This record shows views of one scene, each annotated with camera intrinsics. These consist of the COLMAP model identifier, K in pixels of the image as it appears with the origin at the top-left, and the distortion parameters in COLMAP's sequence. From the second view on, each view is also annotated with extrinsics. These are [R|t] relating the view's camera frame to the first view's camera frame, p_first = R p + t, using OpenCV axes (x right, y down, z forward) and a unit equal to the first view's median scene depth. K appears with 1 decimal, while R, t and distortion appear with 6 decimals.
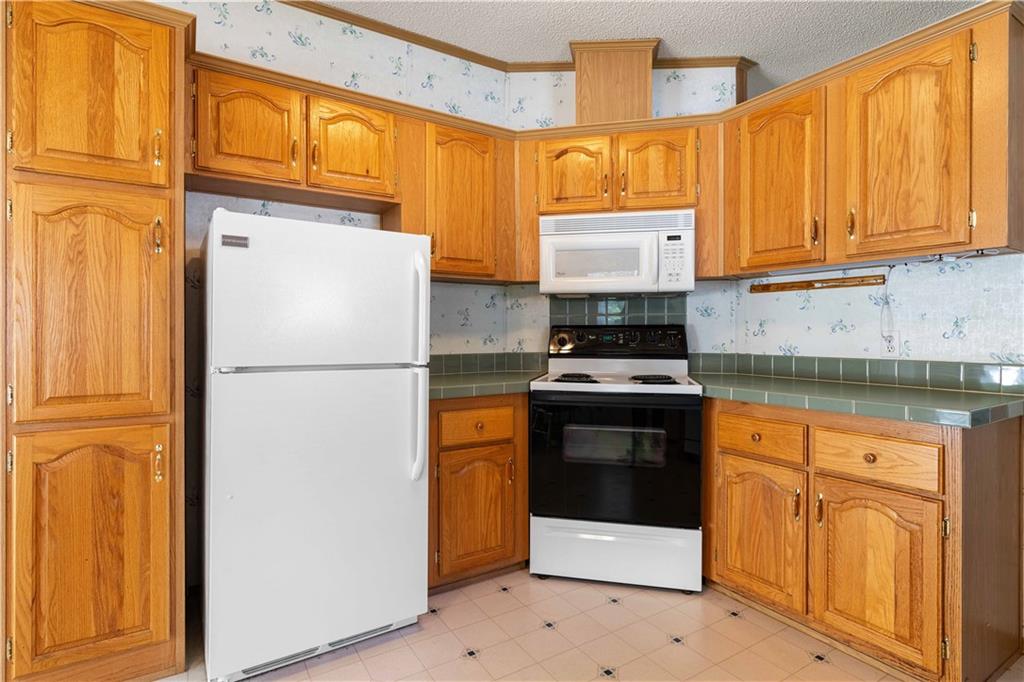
lens RADIAL K [[520.8, 0, 512.3], [0, 520.8, 334.5], [0, 0, 1]] dist [0.000237, 0.000448]
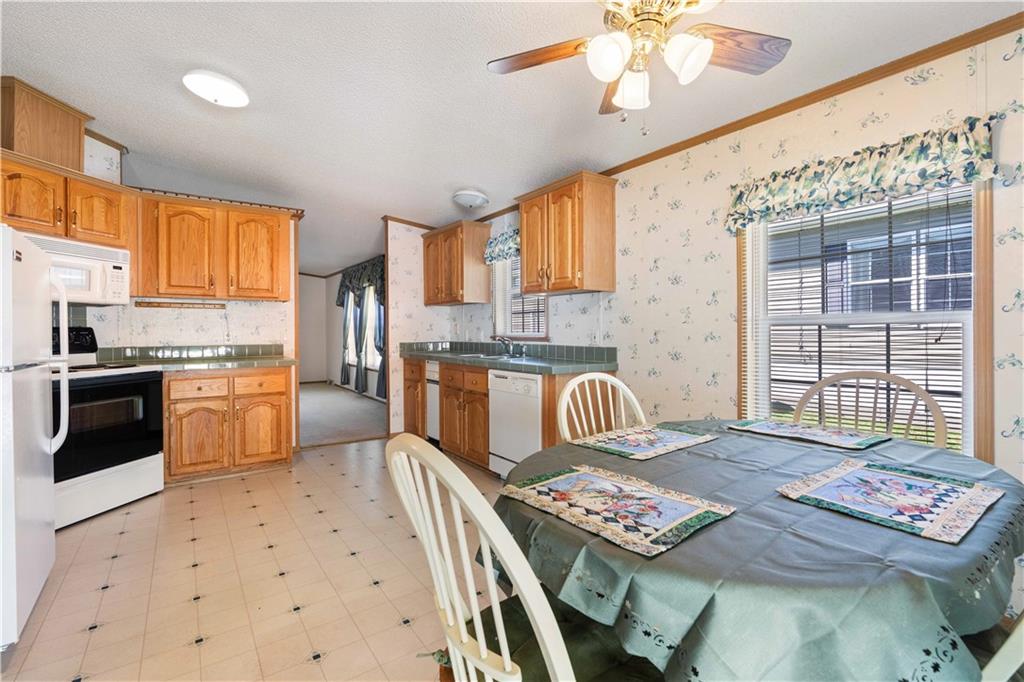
lens RADIAL K [[467.4, 0, 517.0], [0, 467.4, 334.9], [0, 0, 1]] dist [-0.003035, -0.000315]
pose [[-0.074088, -0.009959, 0.997202, -1.168774], [0.006122, 0.999927, 0.010441, -0.005227], [-0.997233, 0.006878, -0.074022, -0.015667]]
